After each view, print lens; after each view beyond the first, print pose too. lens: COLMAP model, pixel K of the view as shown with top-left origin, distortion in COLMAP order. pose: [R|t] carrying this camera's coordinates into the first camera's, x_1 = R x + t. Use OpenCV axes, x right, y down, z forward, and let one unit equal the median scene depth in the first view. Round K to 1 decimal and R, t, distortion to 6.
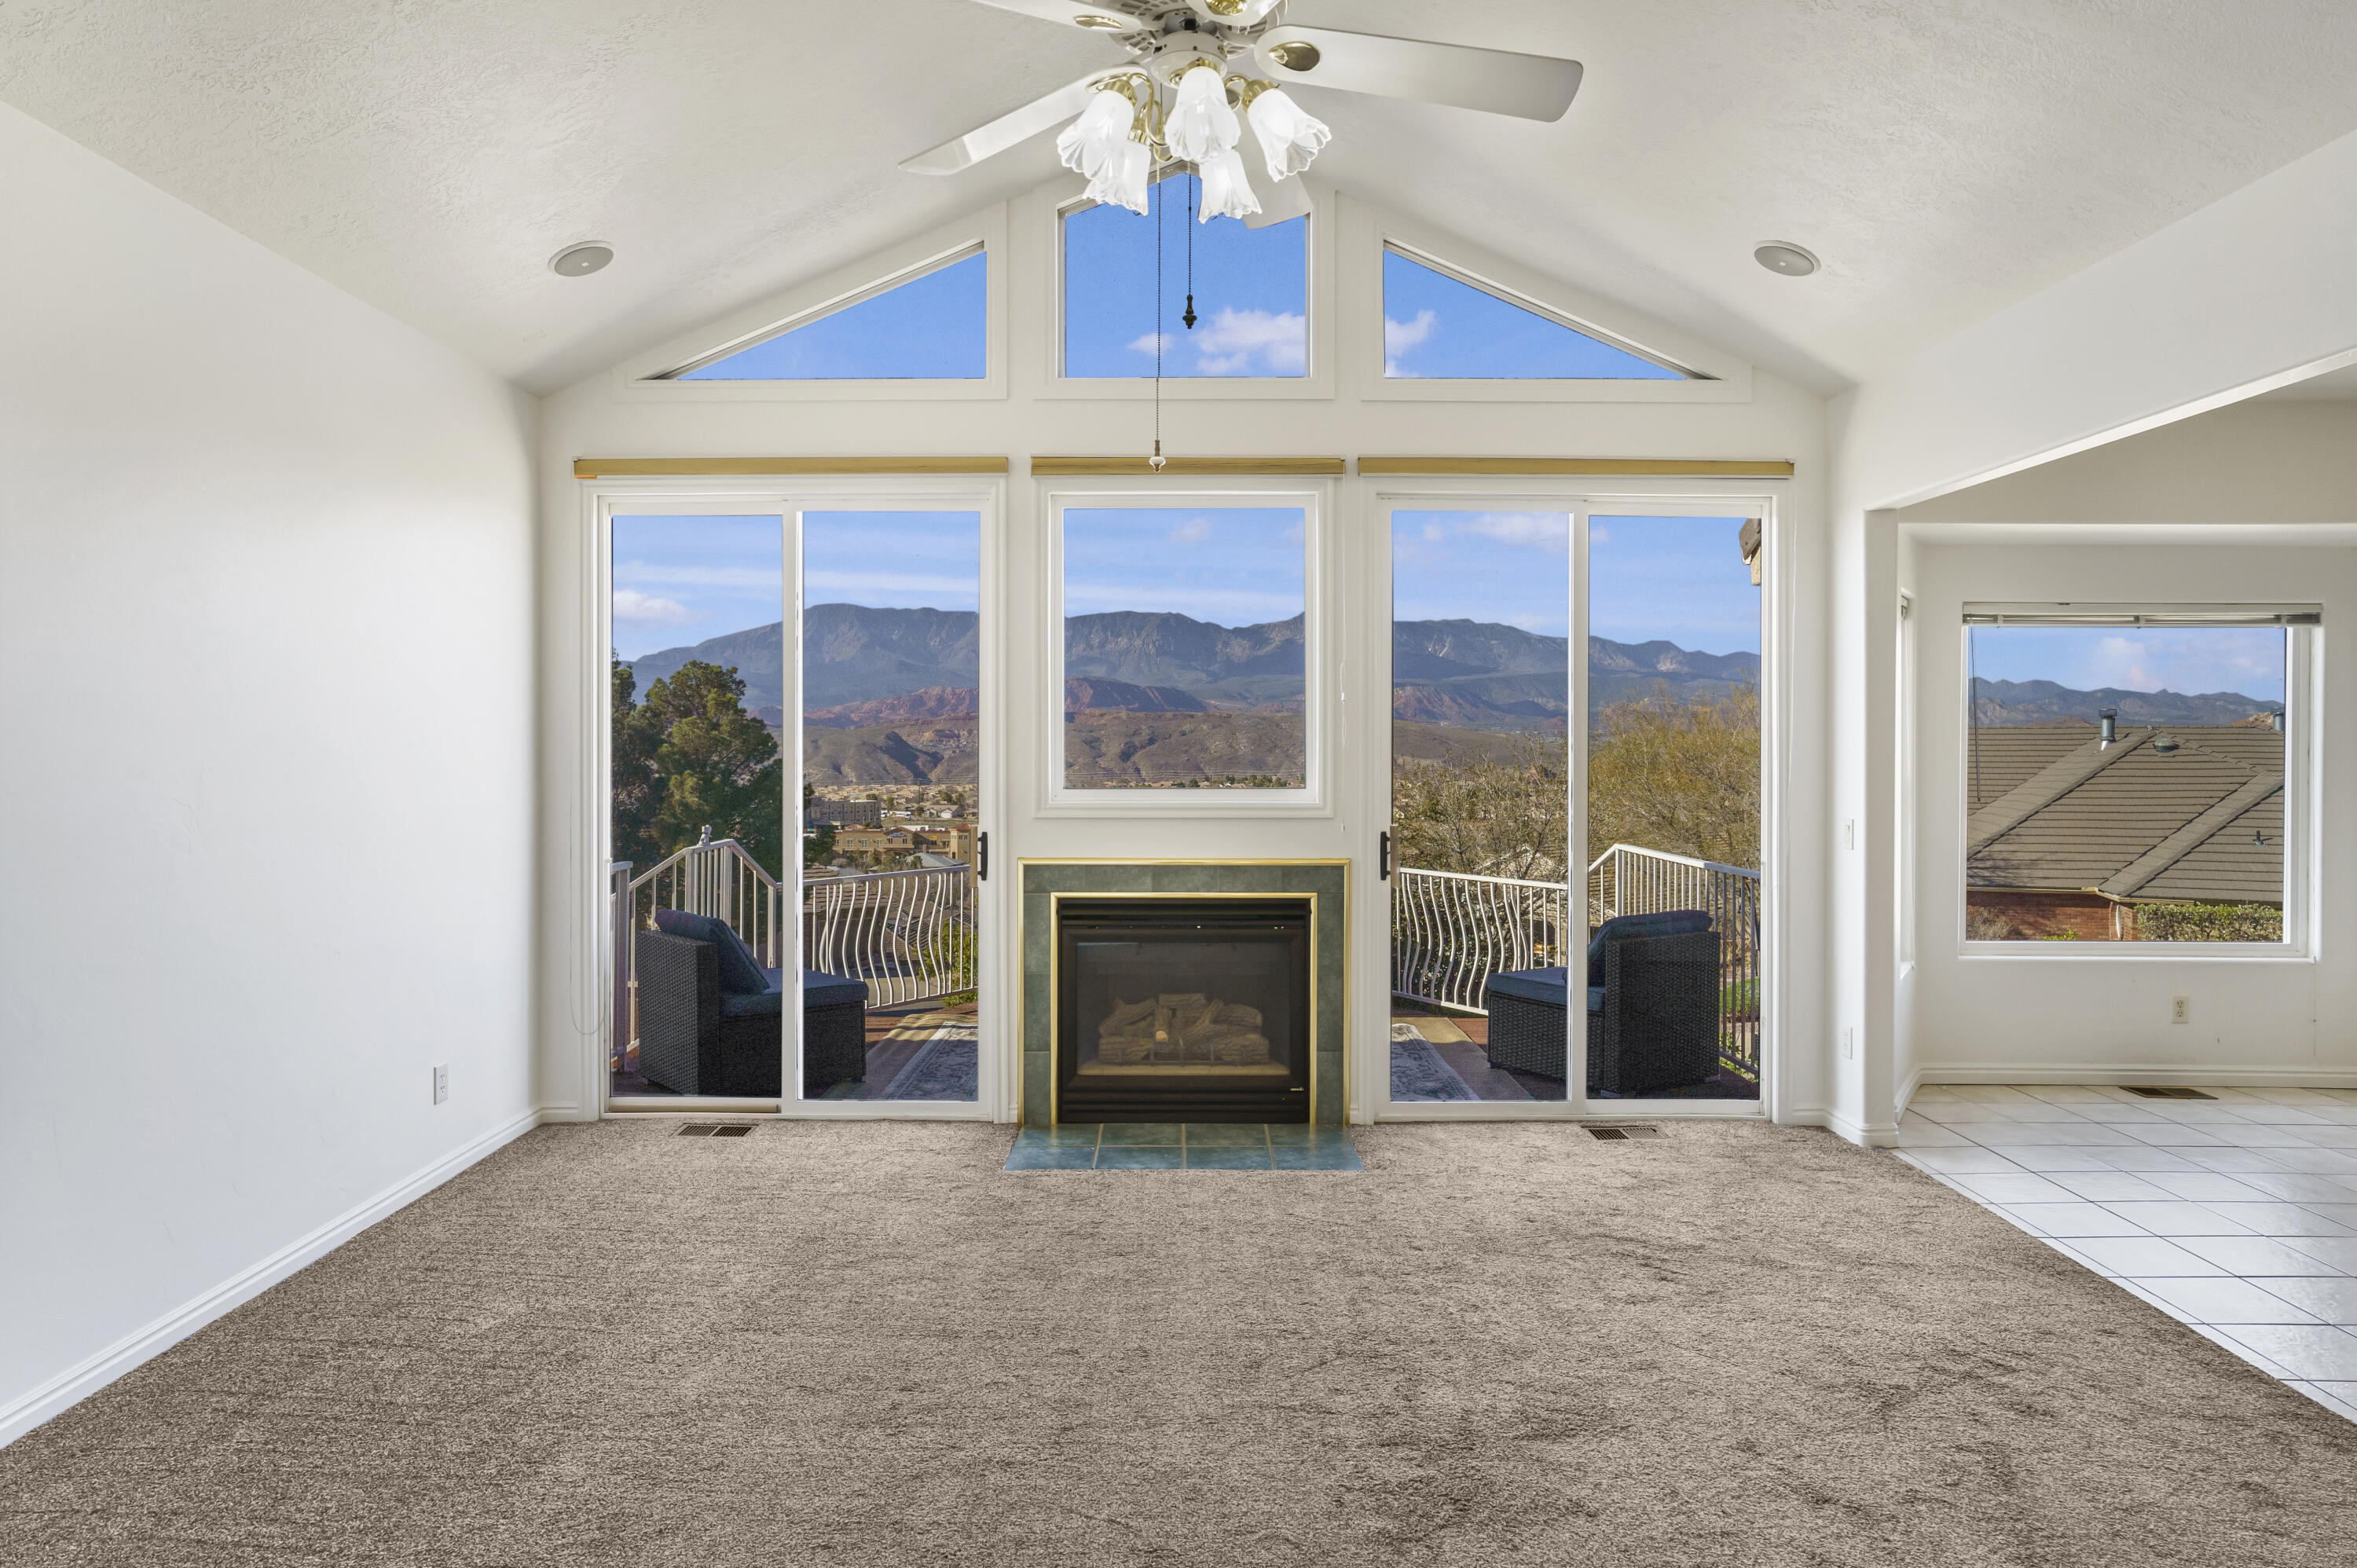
lens RADIAL K [[1458.2, 0, 1174.1], [0, 1458.2, 758.9], [0, 0, 1]] dist [-0.038784, 0.048881]
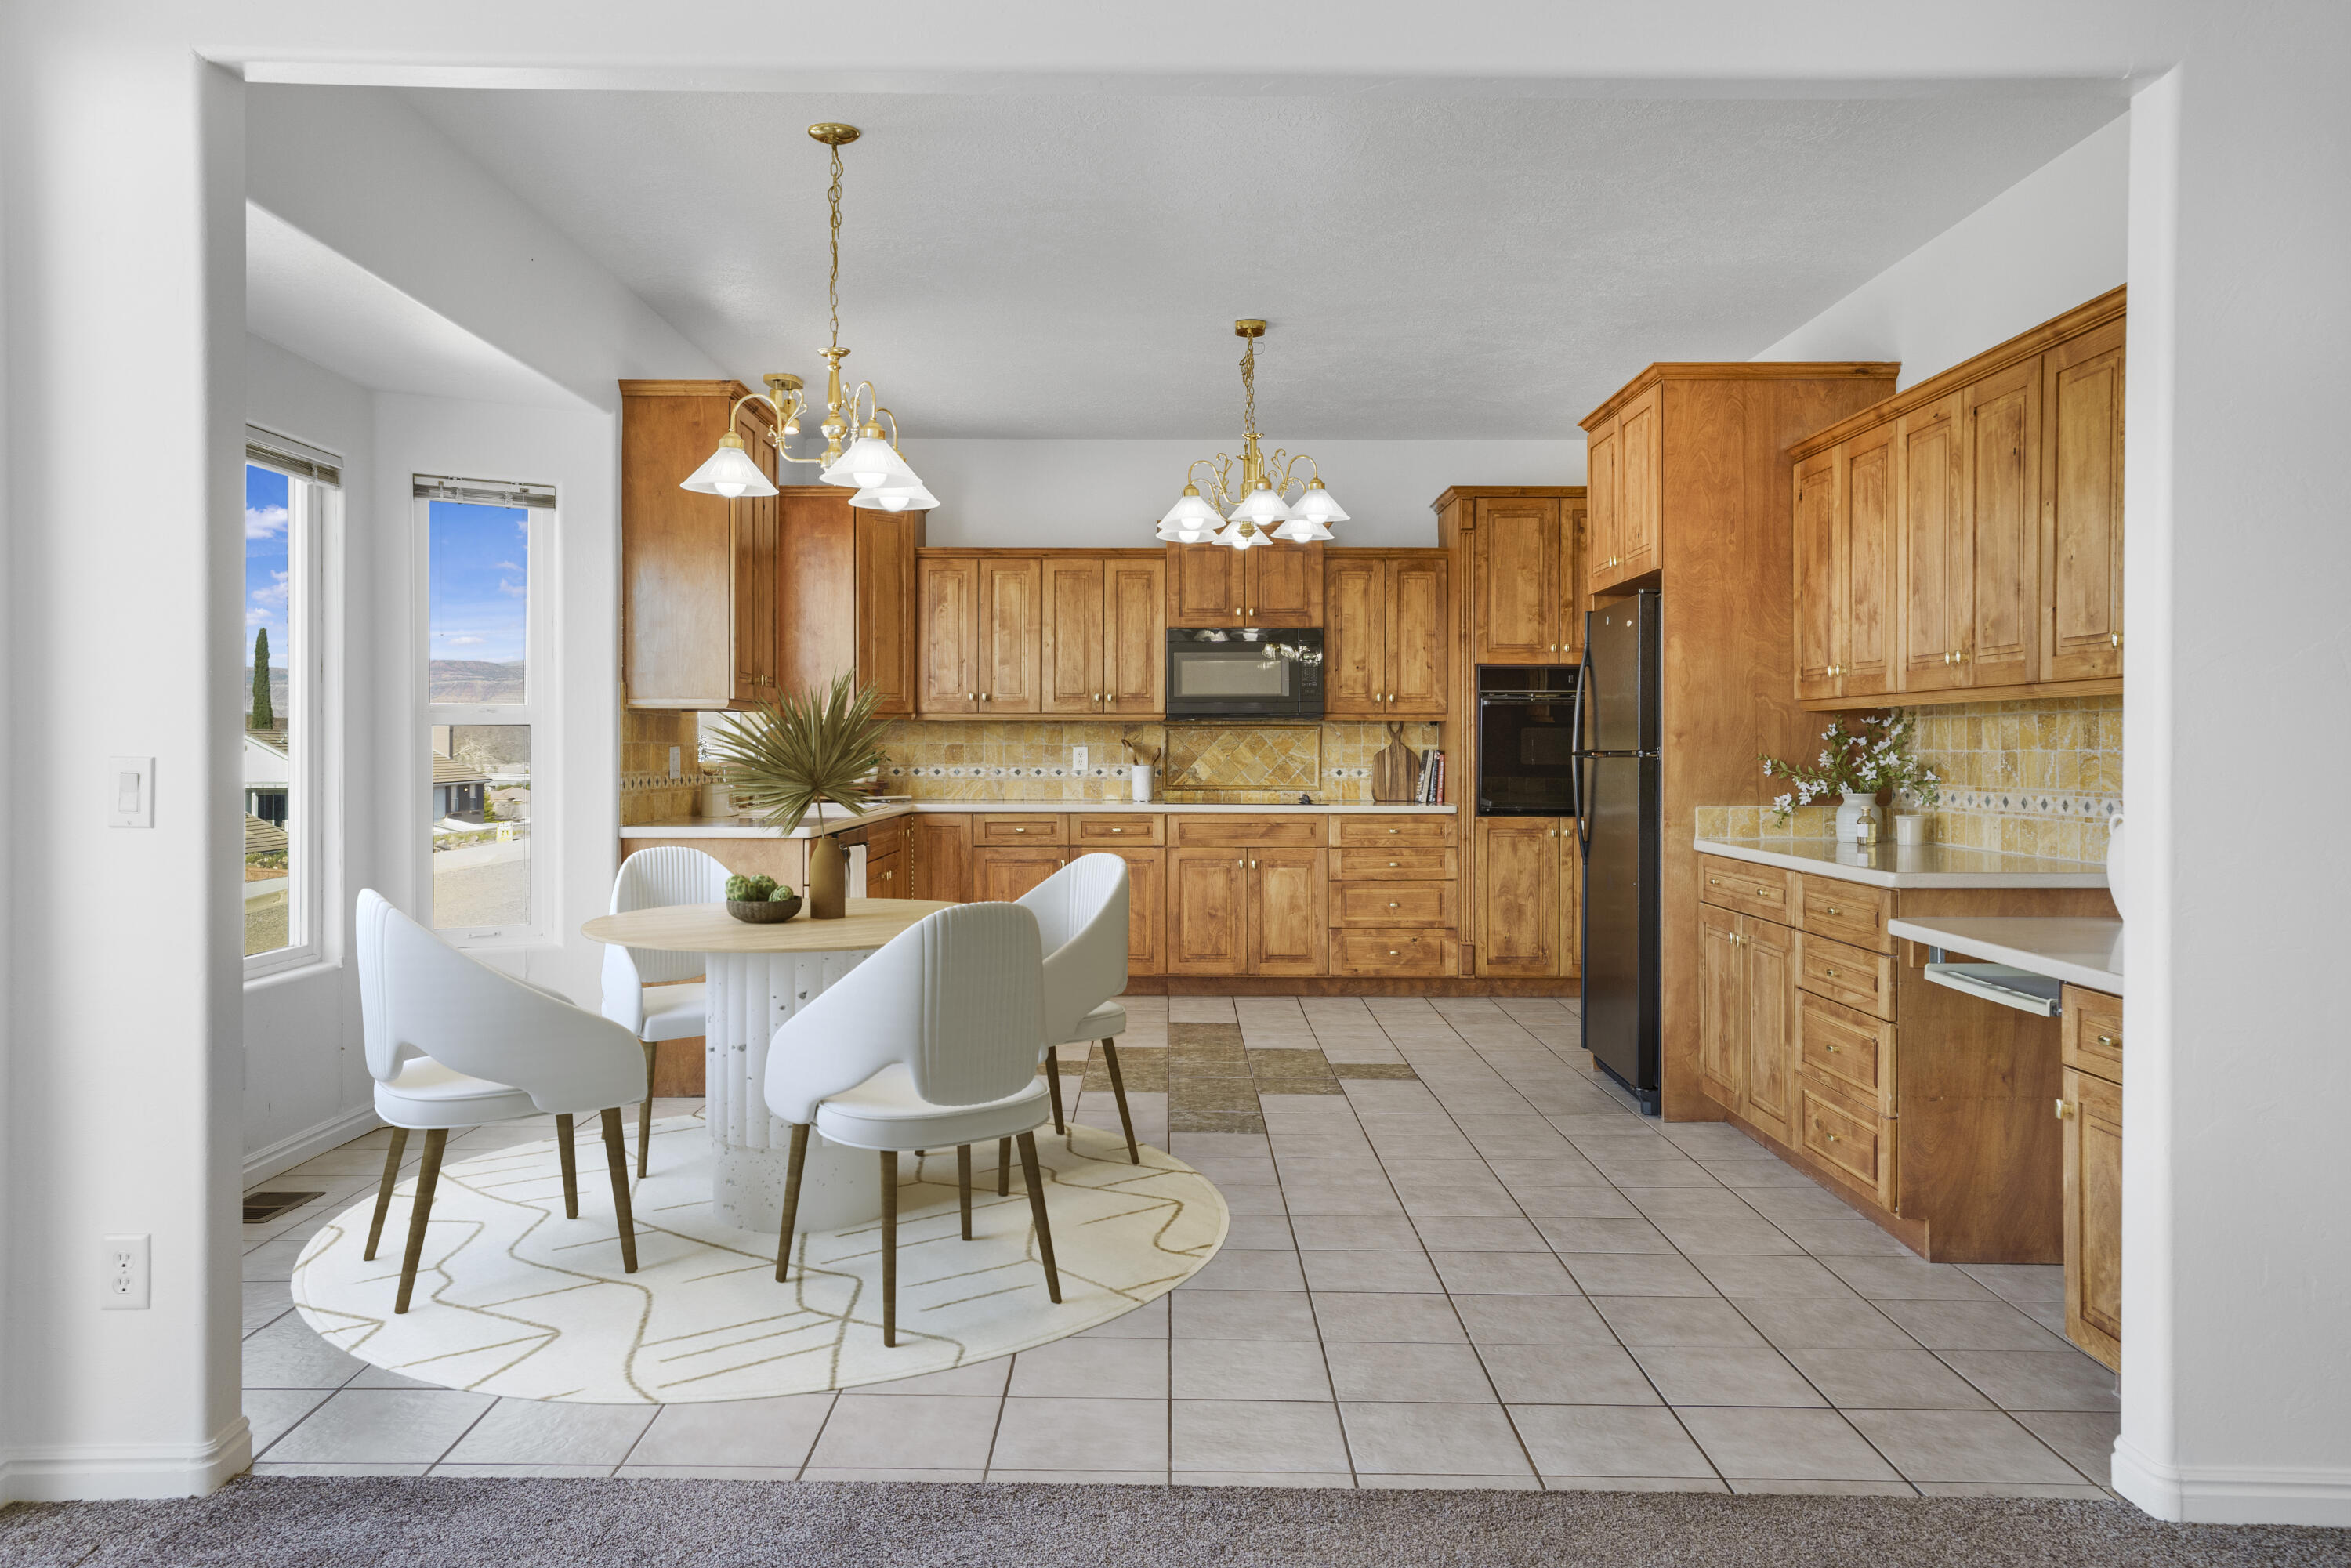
lens RADIAL K [[1701.0, 0, 1169.3], [0, 1701.0, 750.9], [0, 0, 1]] dist [0.006891, 0.009023]
pose [[-0.003153, -0.007439, 0.999967, -0.047116], [0.002605, 0.999969, 0.007447, 0.034894], [-0.999992, 0.002628, -0.003134, 0.670682]]
